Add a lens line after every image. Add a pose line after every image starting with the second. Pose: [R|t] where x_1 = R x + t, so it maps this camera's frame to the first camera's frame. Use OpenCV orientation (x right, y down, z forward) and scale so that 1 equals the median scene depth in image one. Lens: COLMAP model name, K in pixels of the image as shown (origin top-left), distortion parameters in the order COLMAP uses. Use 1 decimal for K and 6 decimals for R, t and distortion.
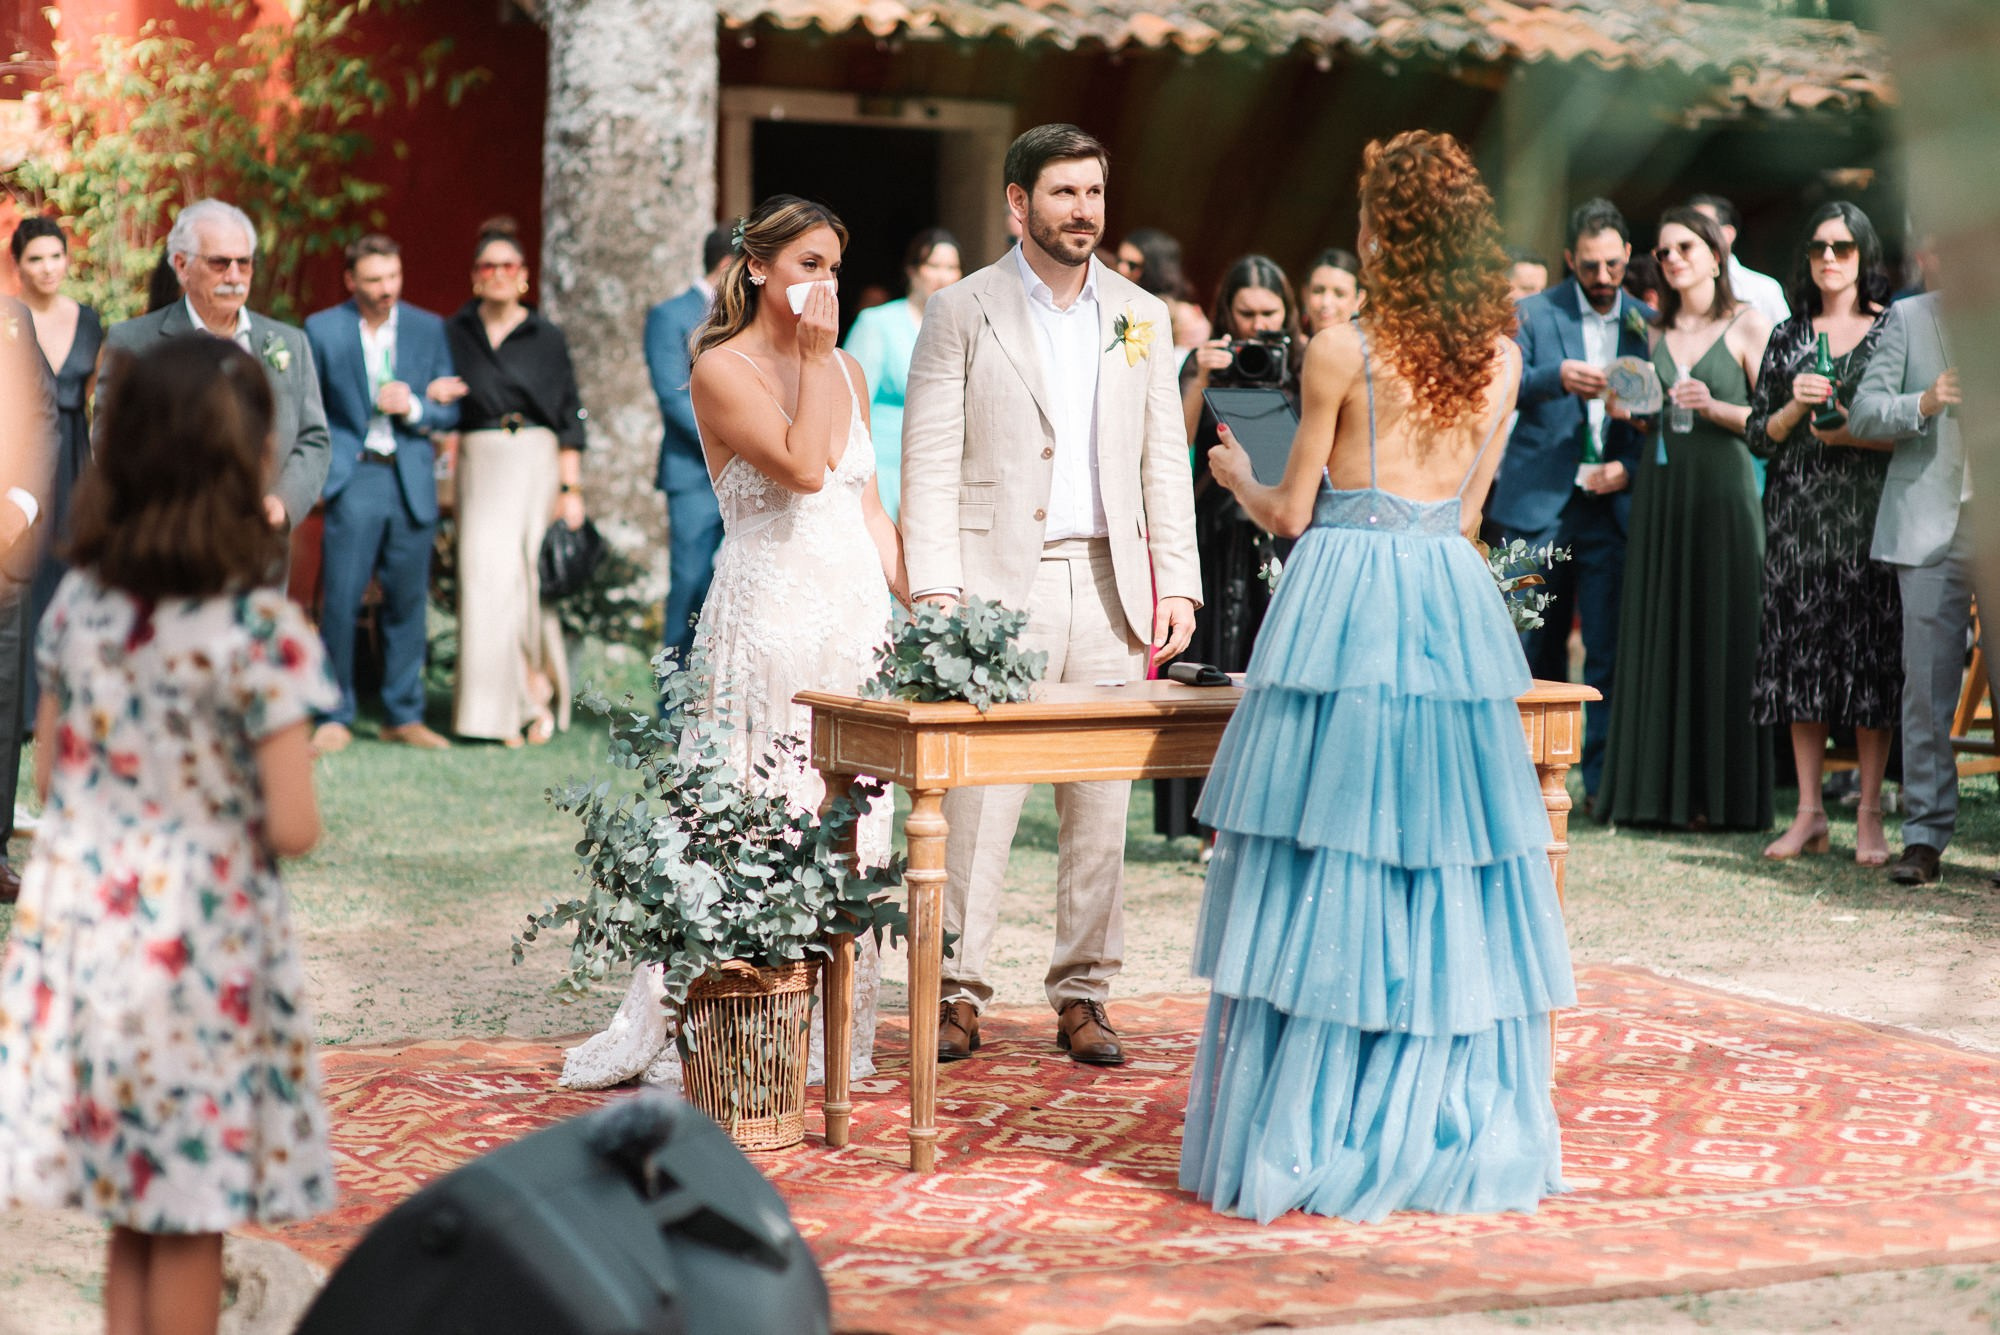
lens RADIAL K [[4807.4, 0, 987.7], [0, 4807.4, 659.0], [0, 0, 1]] dist [-0.045878, 0.636026]
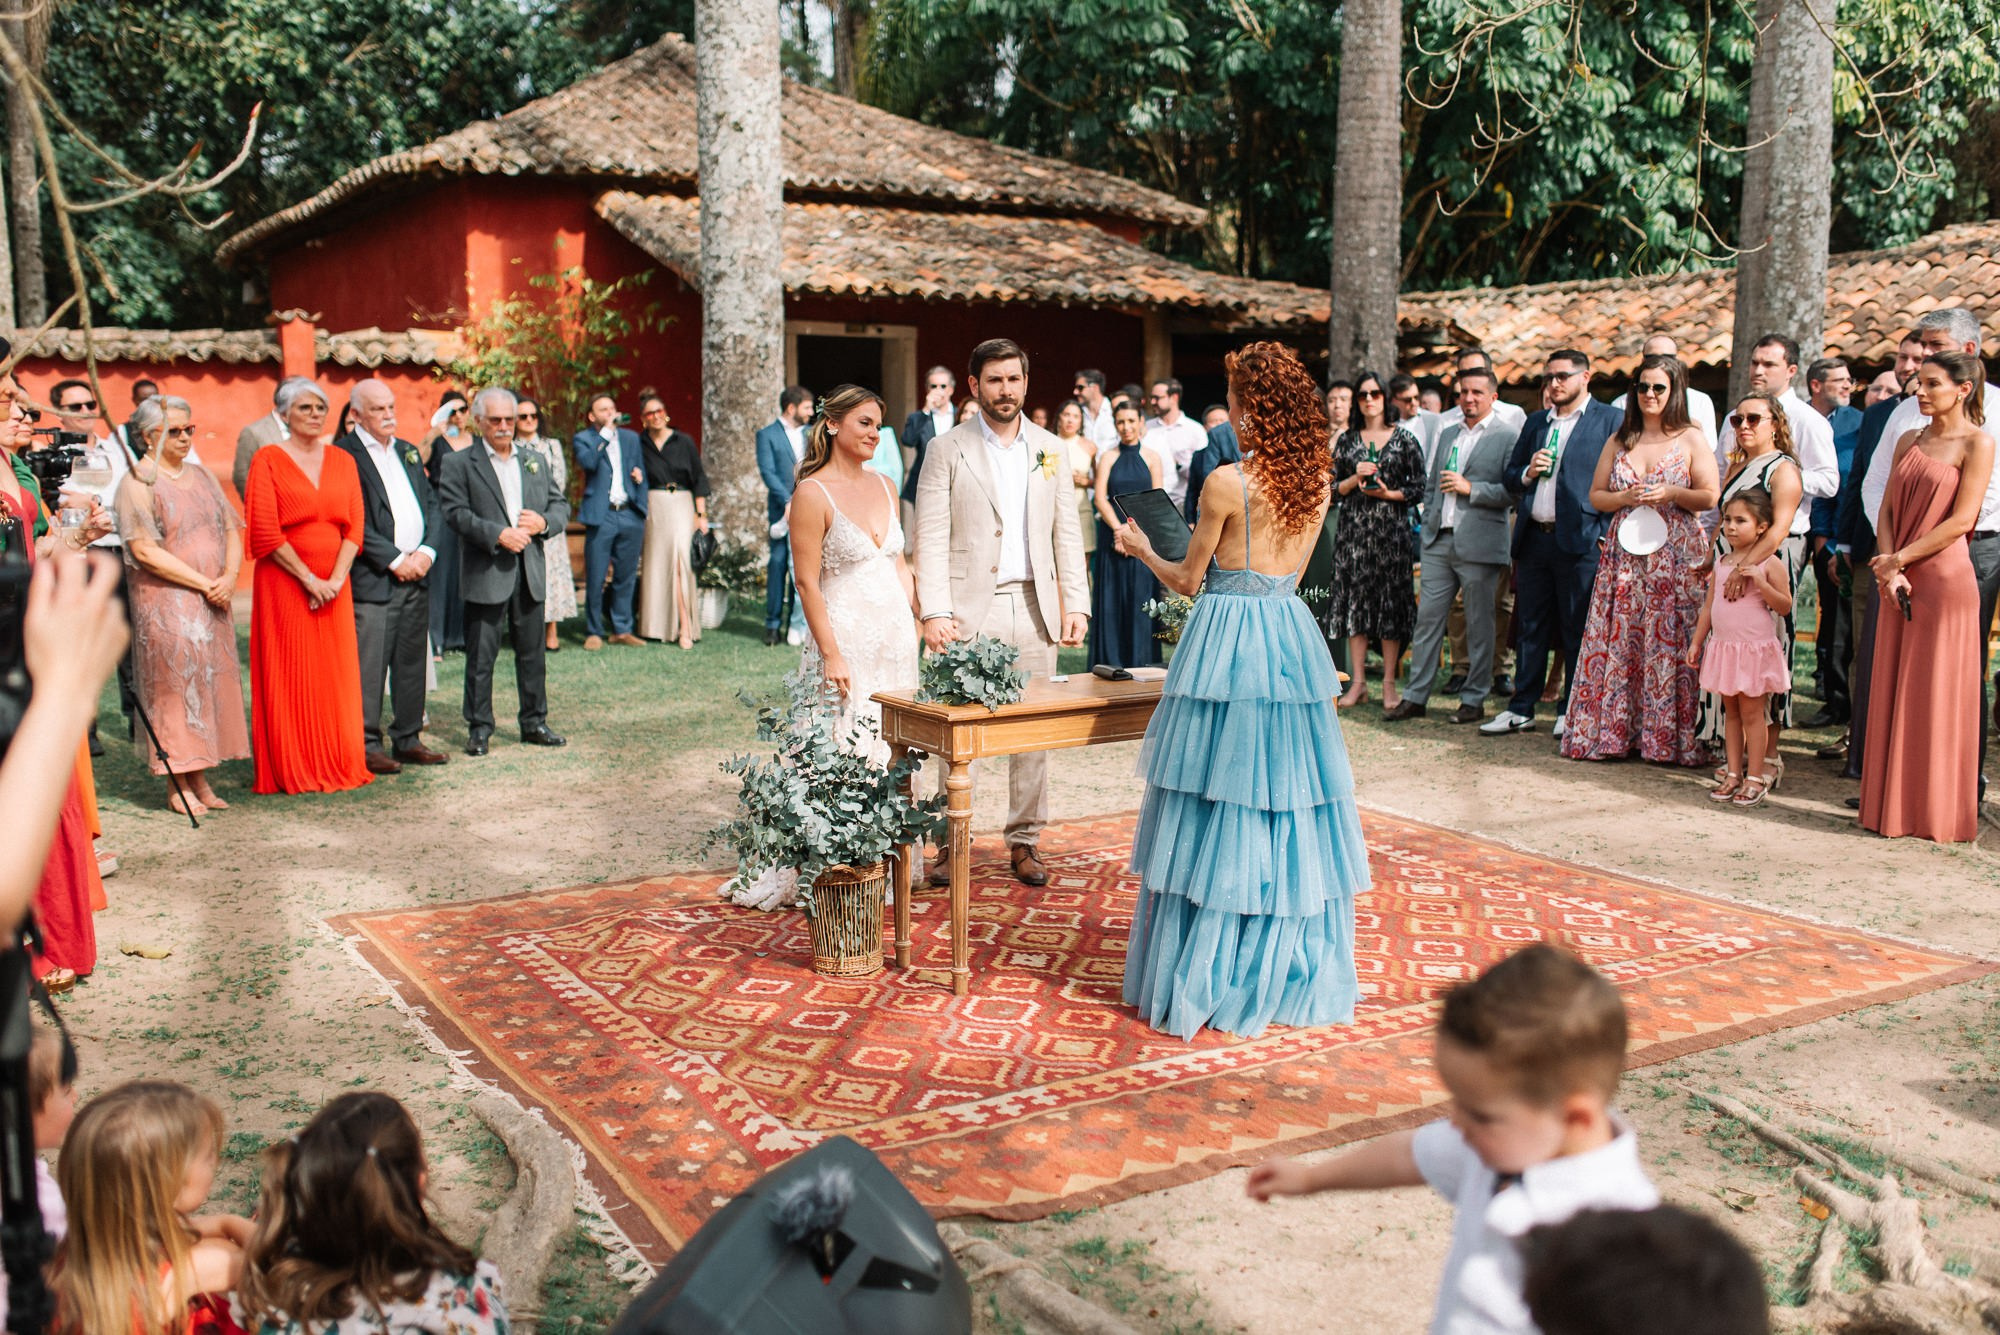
lens RADIAL K [[1909.8, 0, 994.5], [0, 1909.8, 662.2], [0, 0, 1]] dist [-0.004621, 0.019644]
pose [[0.998098, -0.025552, 0.056108, -0.033392], [0.022143, 0.997918, 0.060573, -0.040930], [-0.057539, -0.059215, 0.996586, 0.342807]]
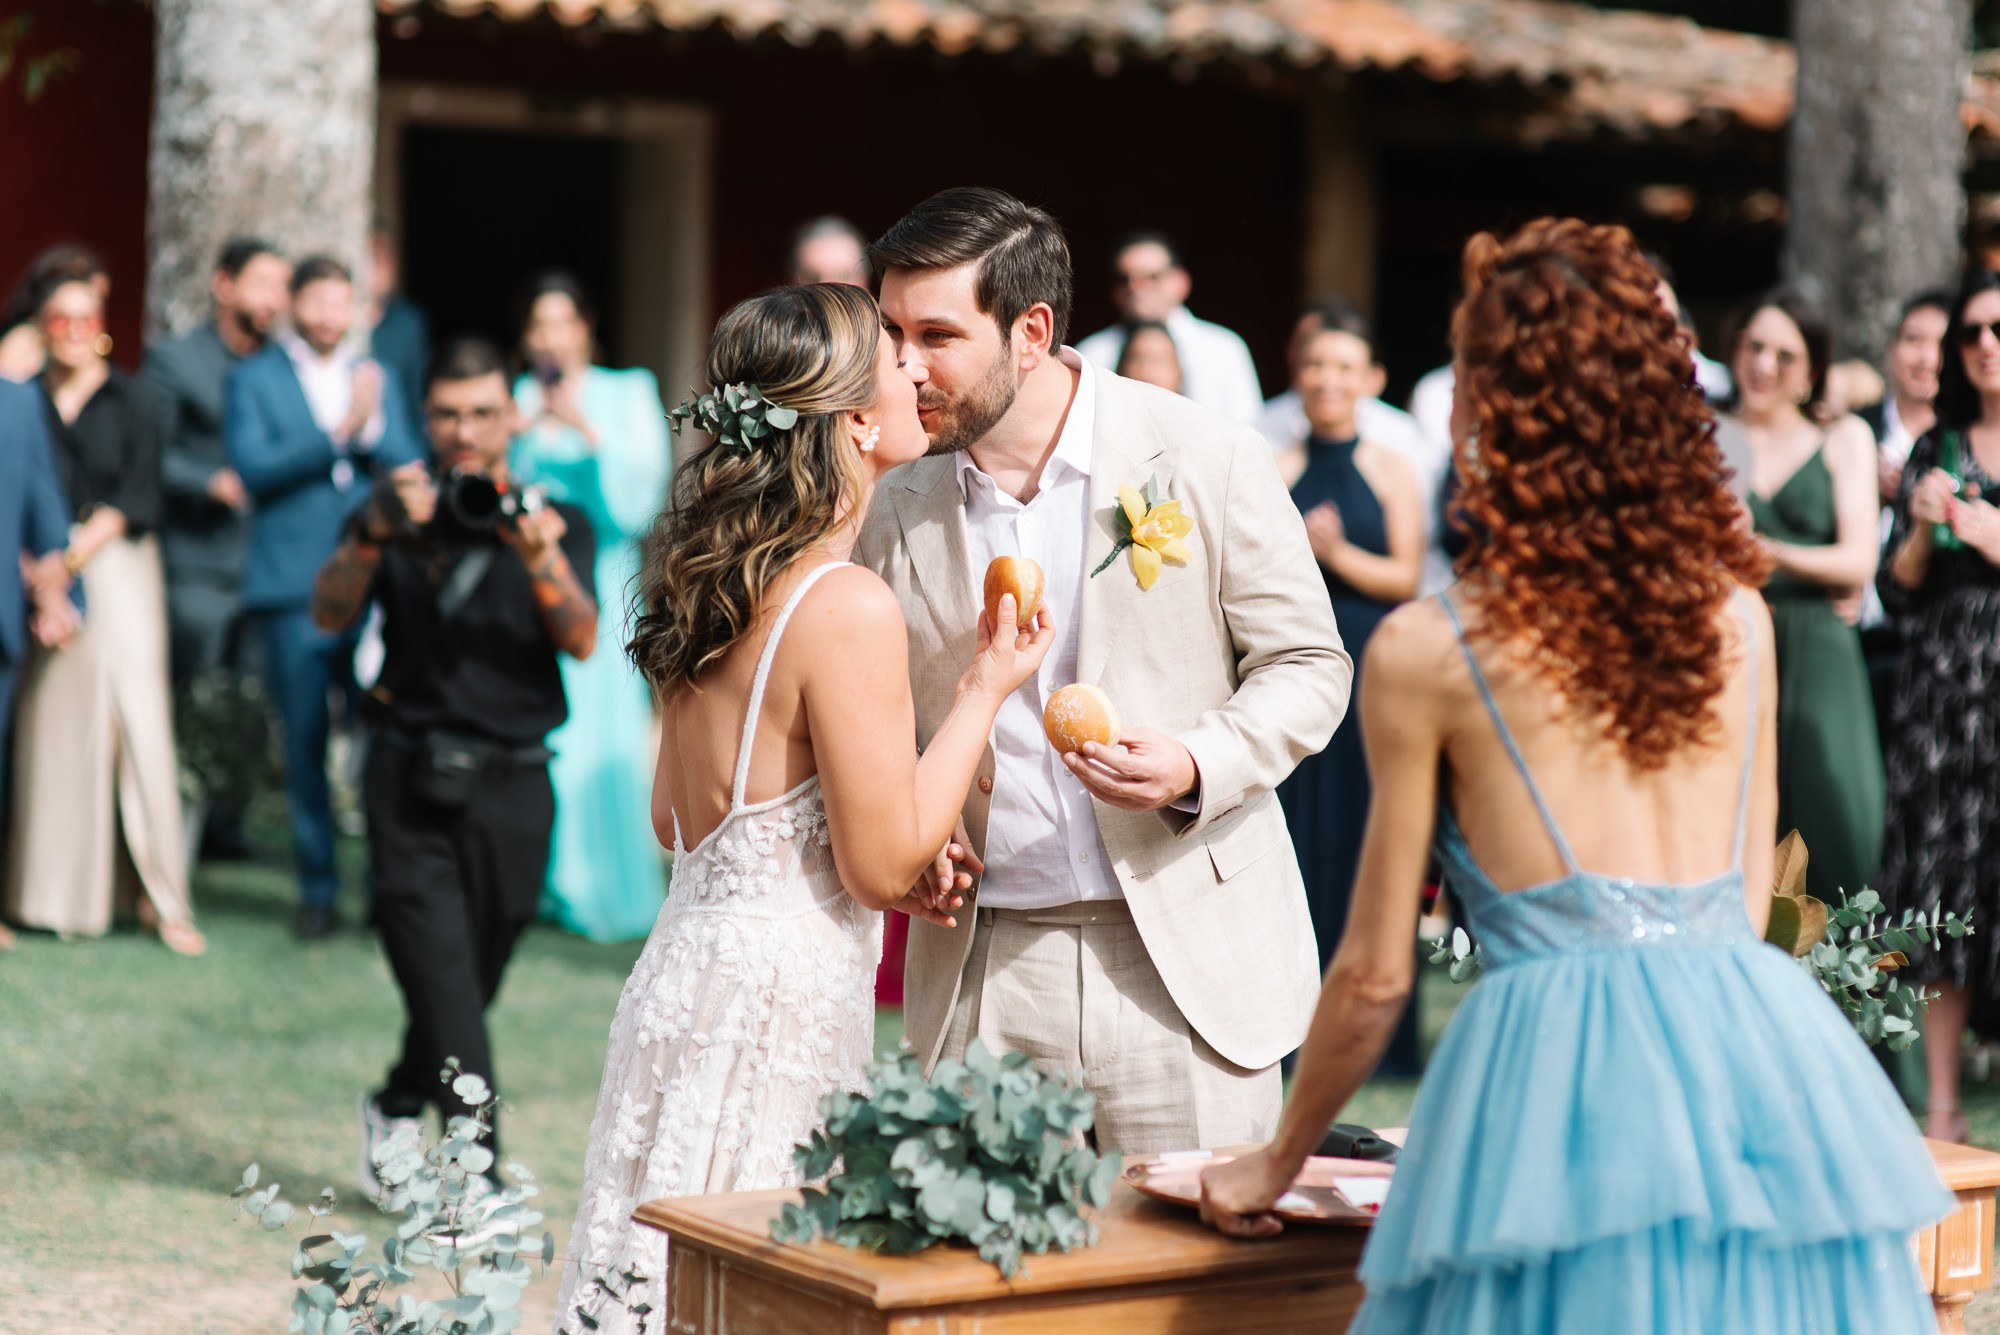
lens RADIAL K [[4849.6, 0, 1004.2], [0, 4849.6, 583.8], [0, 0, 1]] dist [-0.070841, 0.537107]
pose [[0.996327, 0.002703, 0.085583, -0.044580], [-0.001375, 0.999878, -0.015564, -0.053716], [-0.085615, 0.015389, 0.996209, 0.432092]]
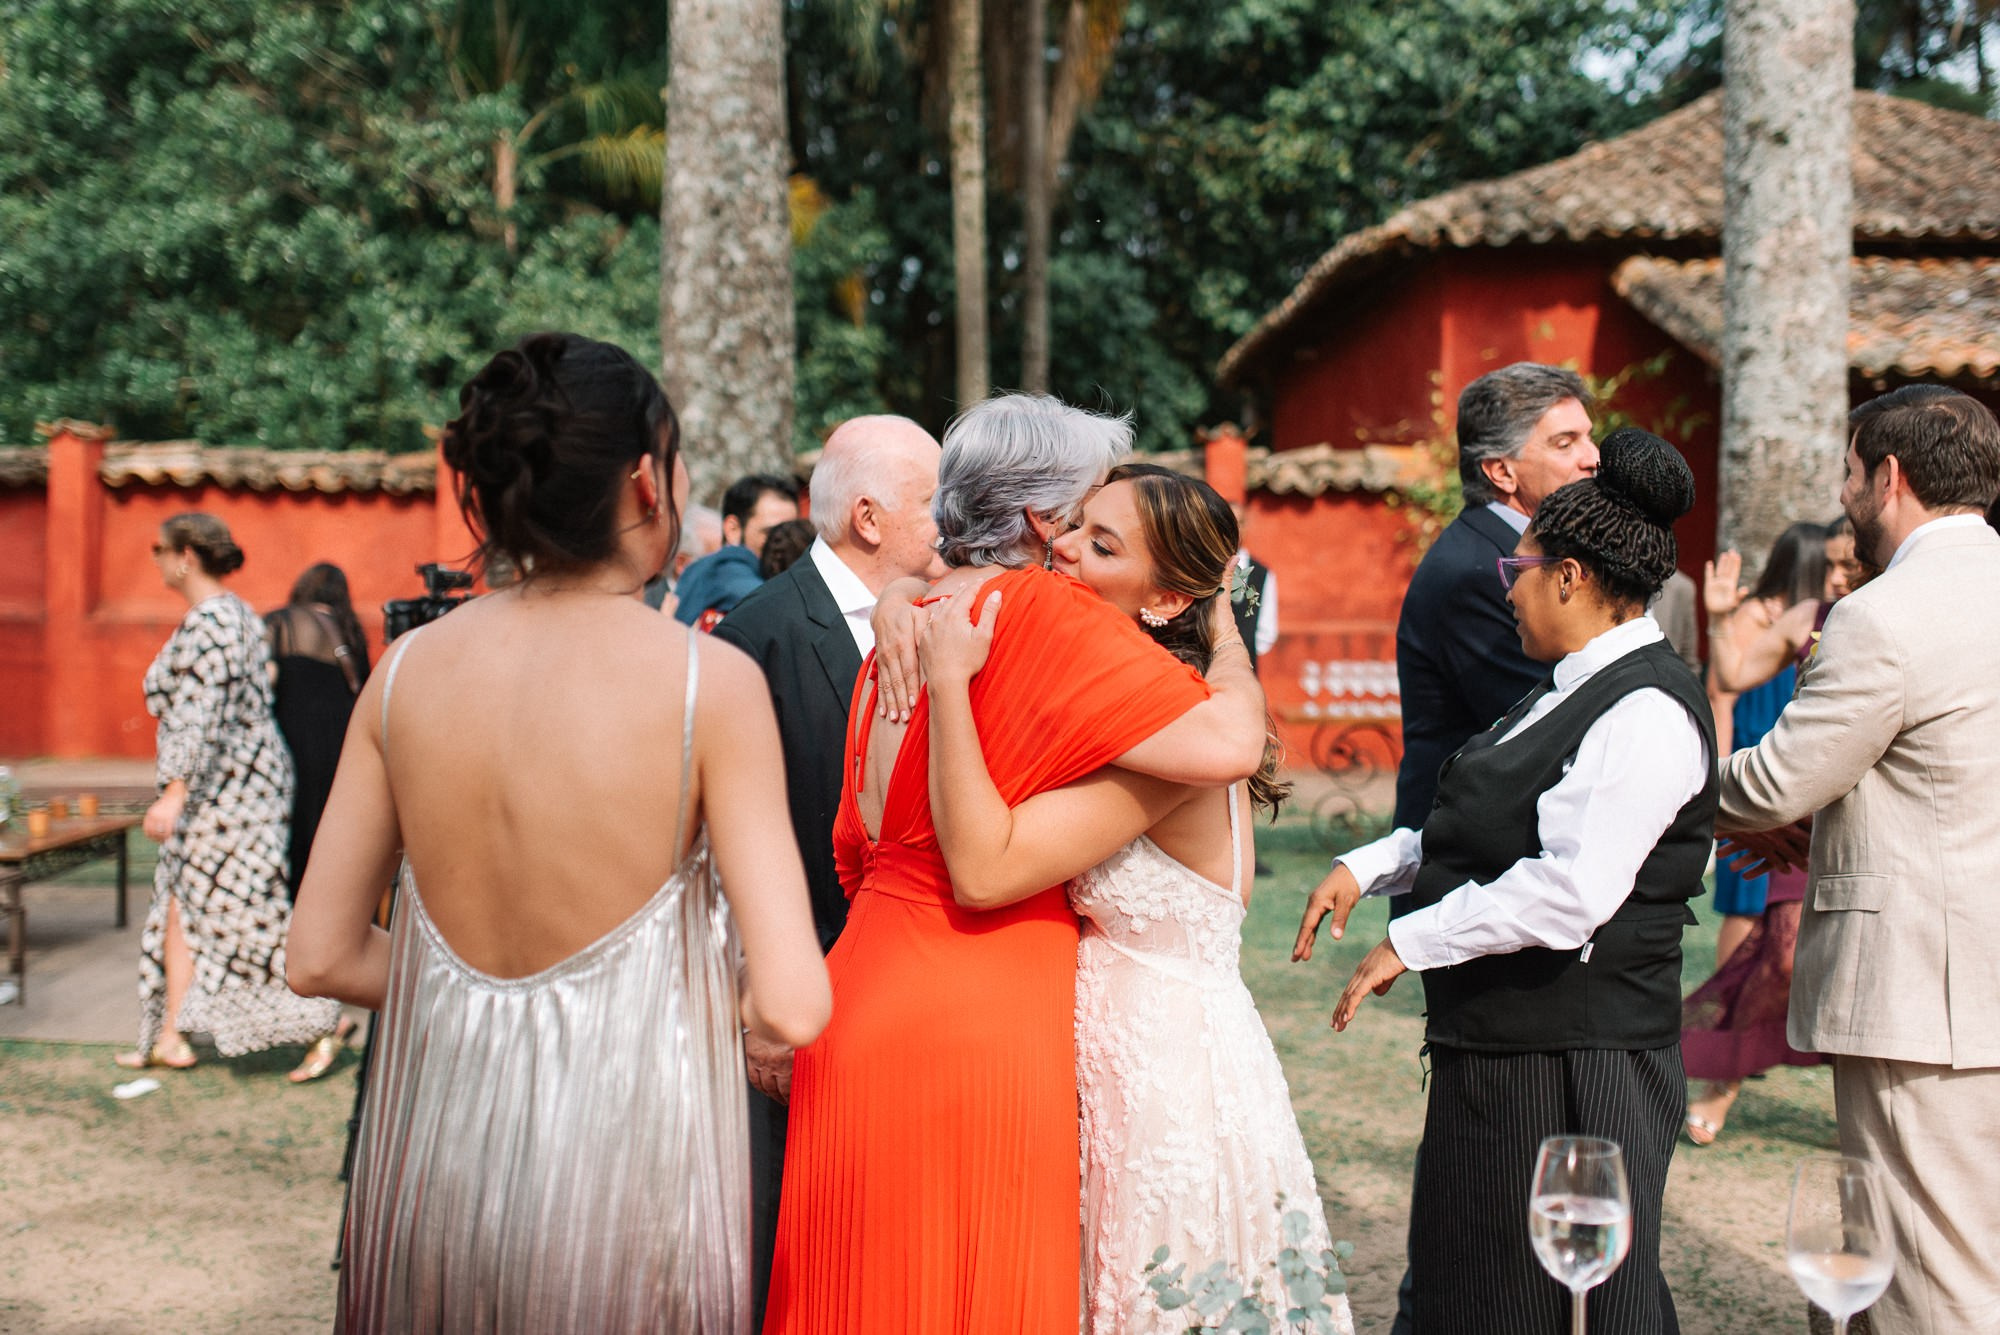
lens RADIAL K [[2096.2, 0, 1005.9], [0, 2096.2, 621.5], [0, 0, 1]] dist [-0.009815, 0.012988]
pose [[0.884474, -0.000809, -0.466589, 0.025275], [-0.019490, 0.999062, -0.038677, -0.064896], [0.466182, 0.043303, 0.883628, 0.745297]]
